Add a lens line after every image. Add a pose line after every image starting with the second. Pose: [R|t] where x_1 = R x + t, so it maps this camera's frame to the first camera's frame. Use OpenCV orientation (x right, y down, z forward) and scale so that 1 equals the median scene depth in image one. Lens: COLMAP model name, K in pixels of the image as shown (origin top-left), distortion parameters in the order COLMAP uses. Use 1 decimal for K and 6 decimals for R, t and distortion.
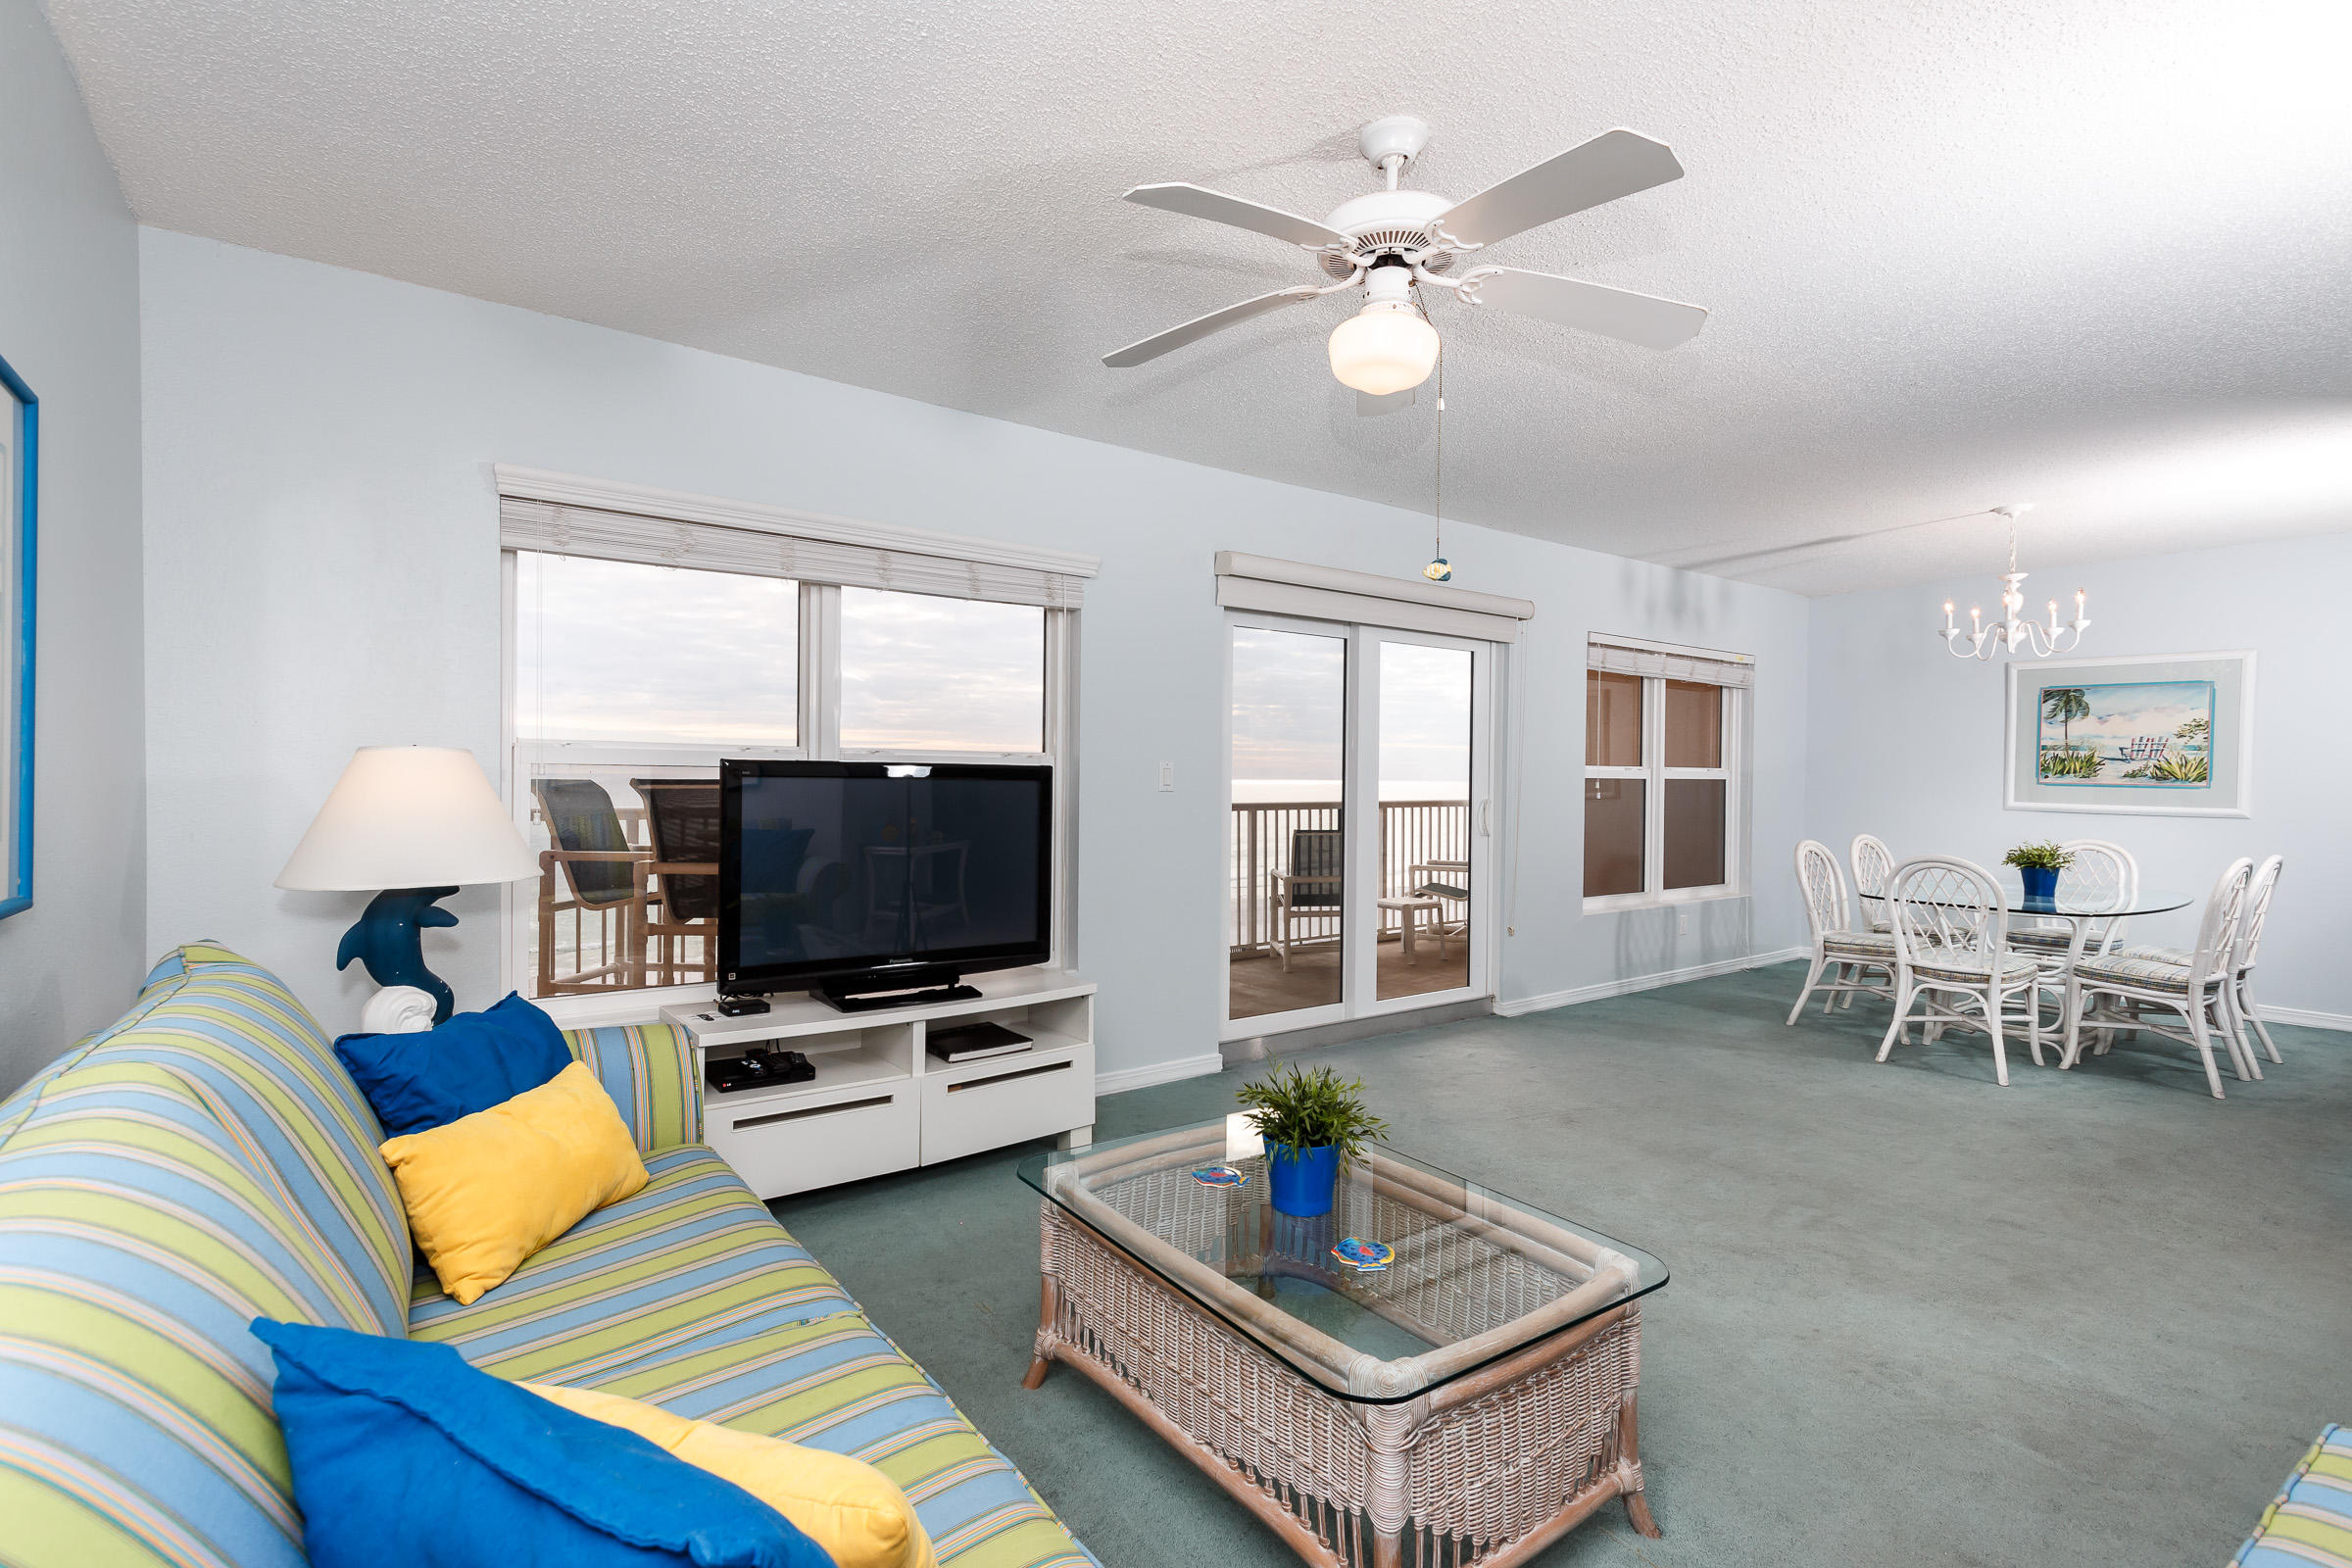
lens RADIAL K [[1098.6, 0, 1170.3], [0, 1098.6, 787.6], [0, 0, 1]] dist [0.015842, -0.005150]
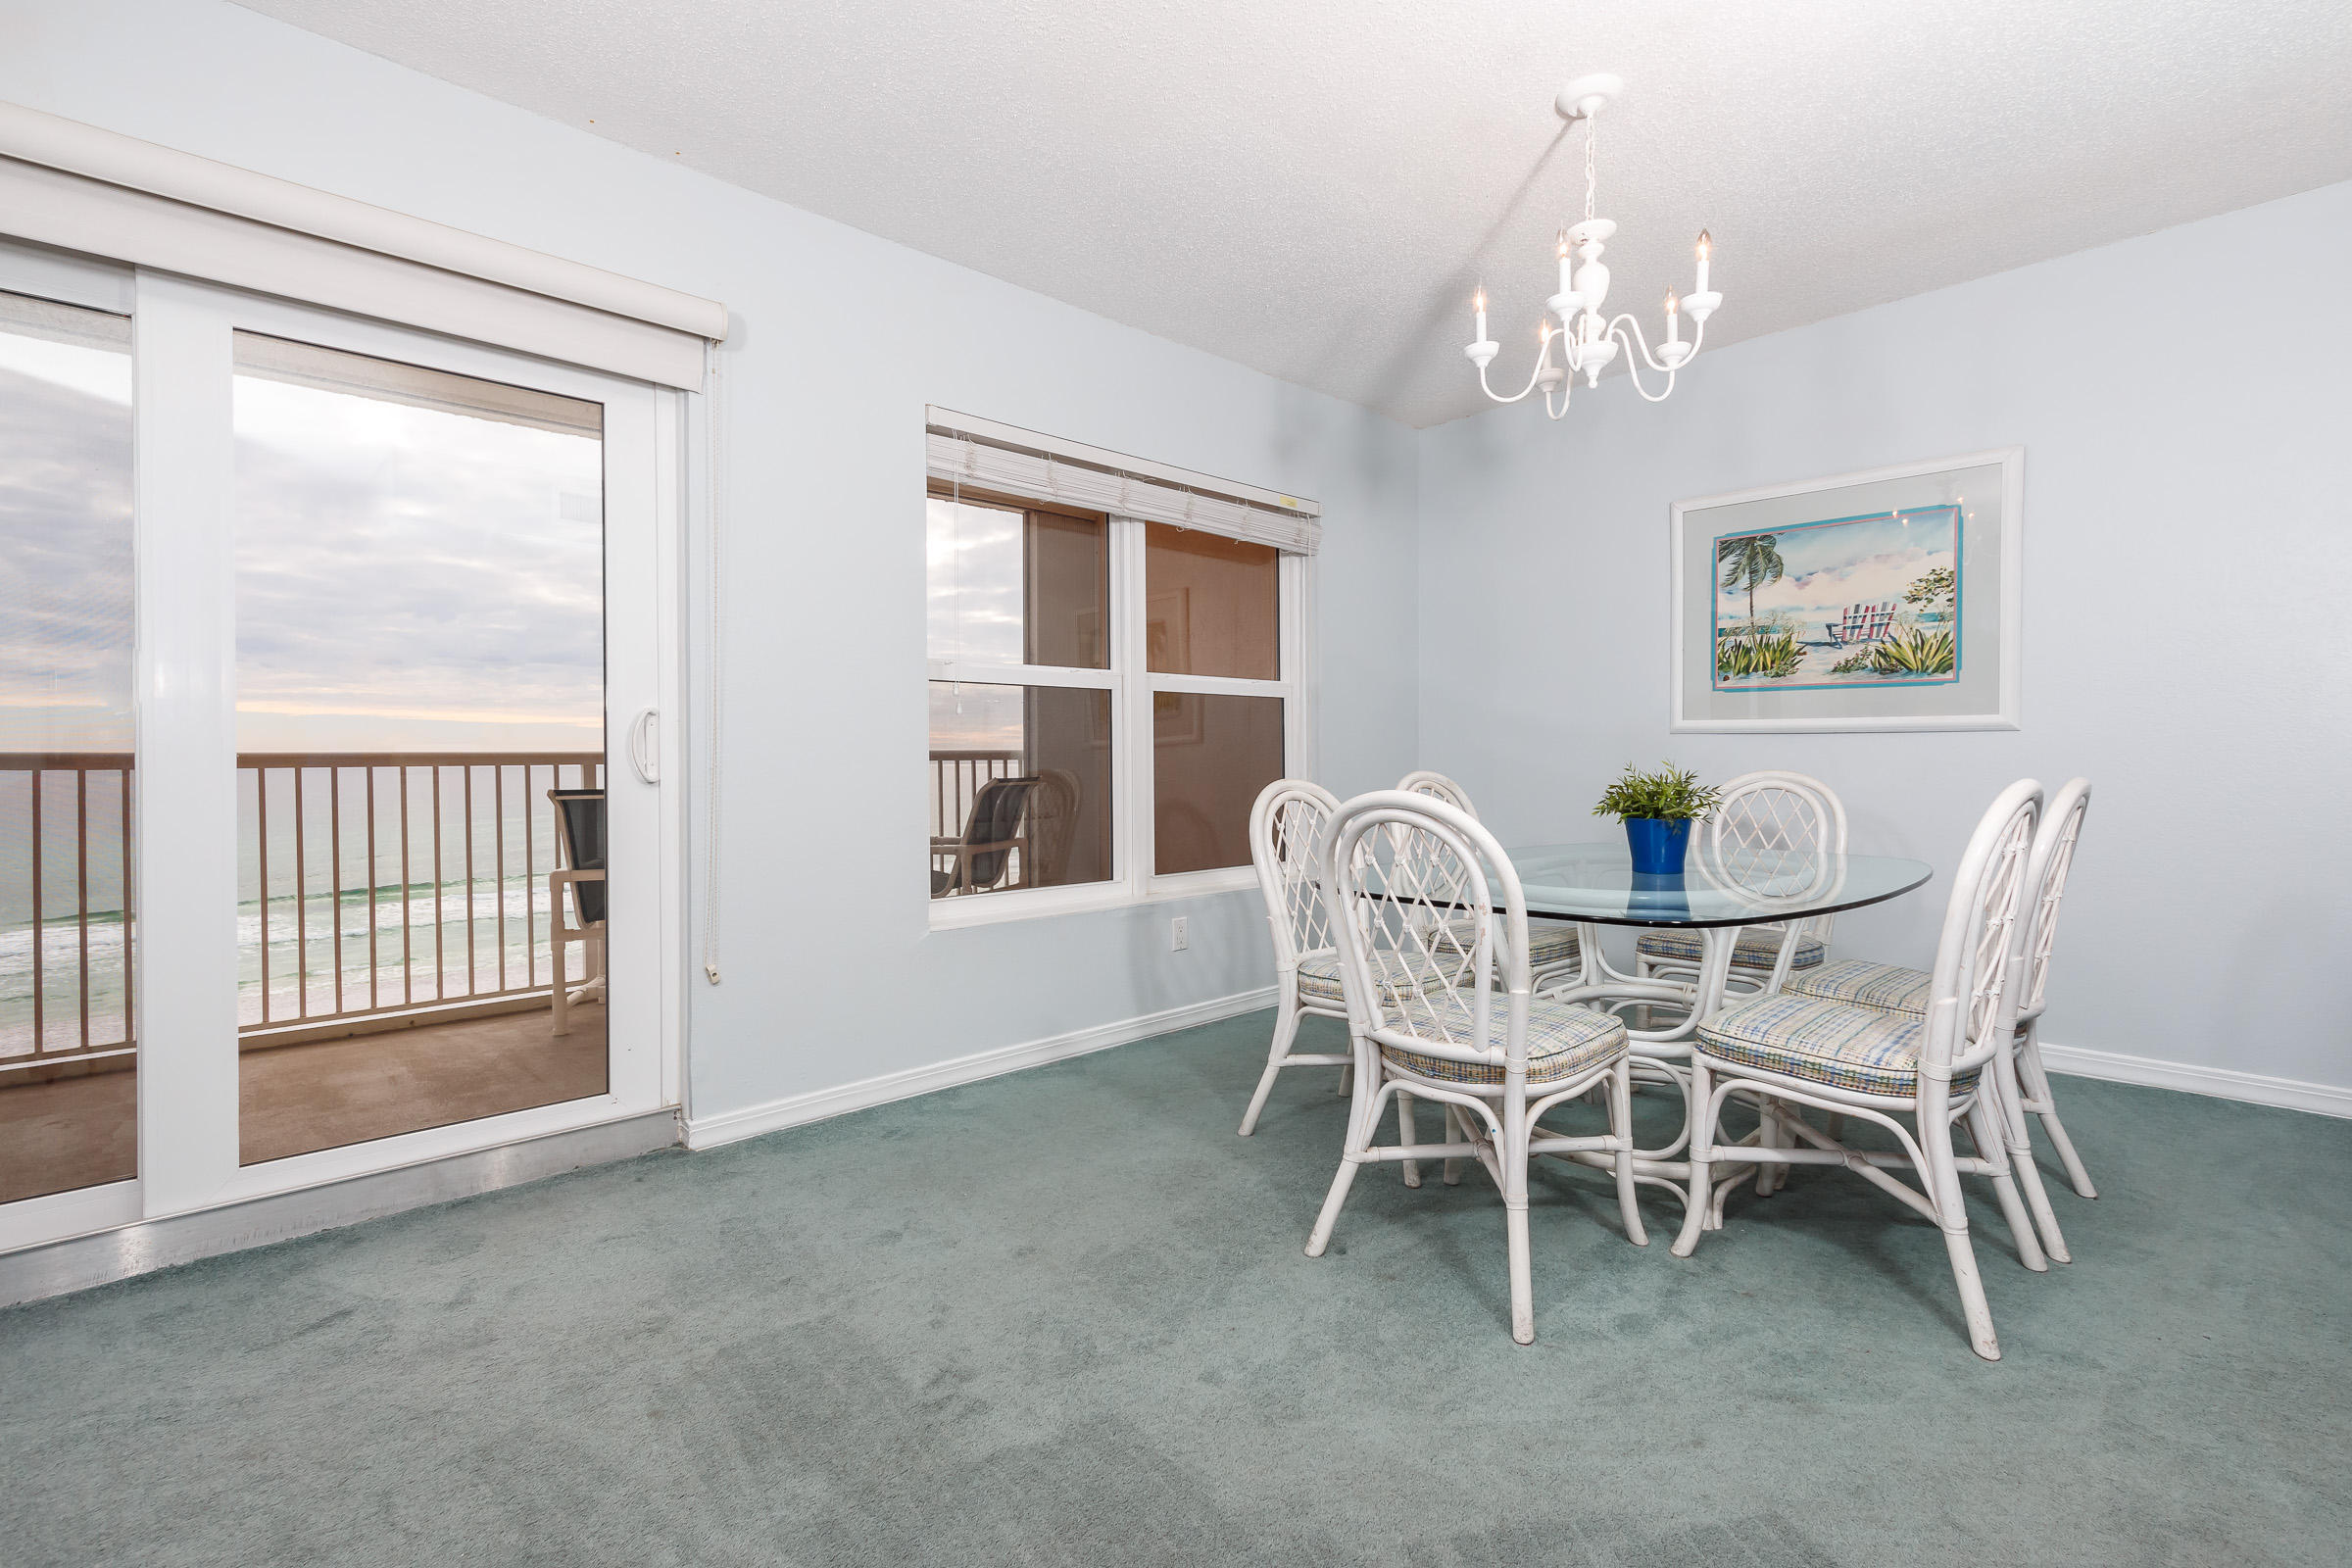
lens RADIAL K [[1098.6, 0, 1169.9], [0, 1098.6, 767.4], [0, 0, 1]] dist [0.015842, -0.005150]
pose [[0.991449, -0.017611, 0.129300, 0.421565], [0.017972, 0.999837, -0.001629, 0.038866], [-0.129250, 0.003939, 0.991604, 0.446589]]
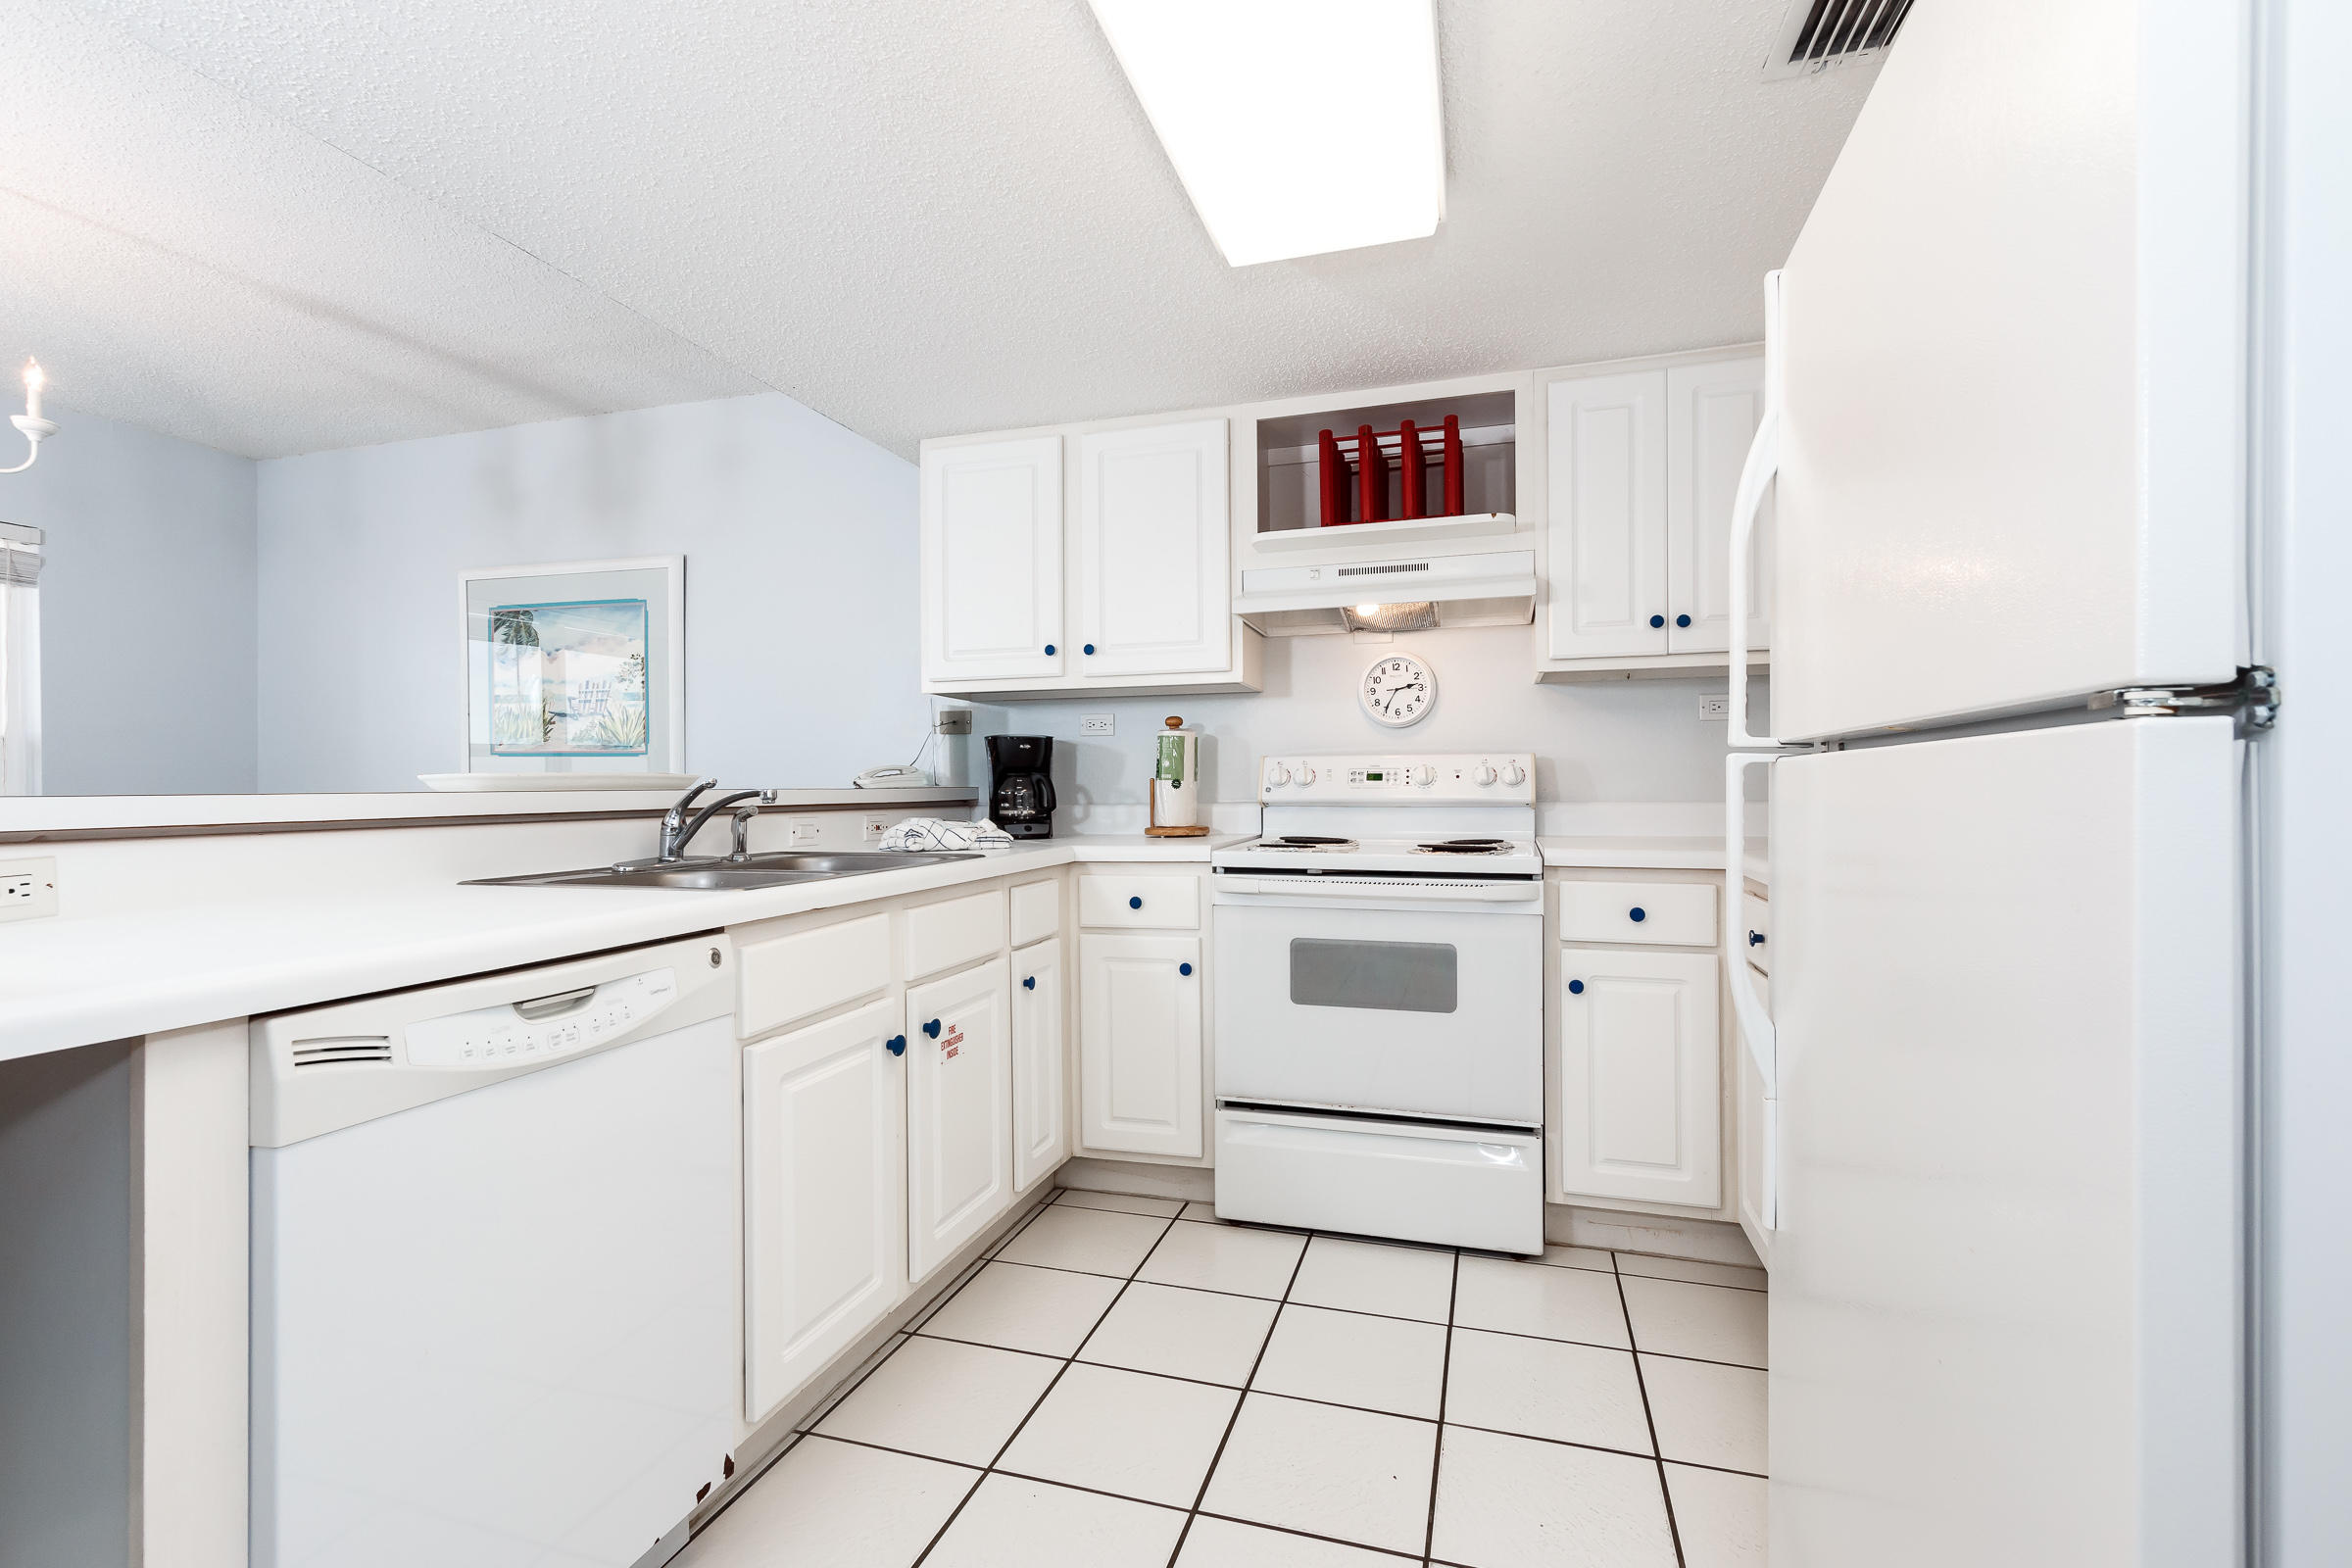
lens RADIAL K [[1098.6, 0, 1171.4], [0, 1098.6, 787.1], [0, 0, 1]] dist [0.015842, -0.005150]
pose [[0.807079, -0.020975, 0.590071, 0.772208], [0.022993, 0.999727, 0.004088, 0.025003], [-0.589996, 0.010269, 0.807341, 0.242370]]
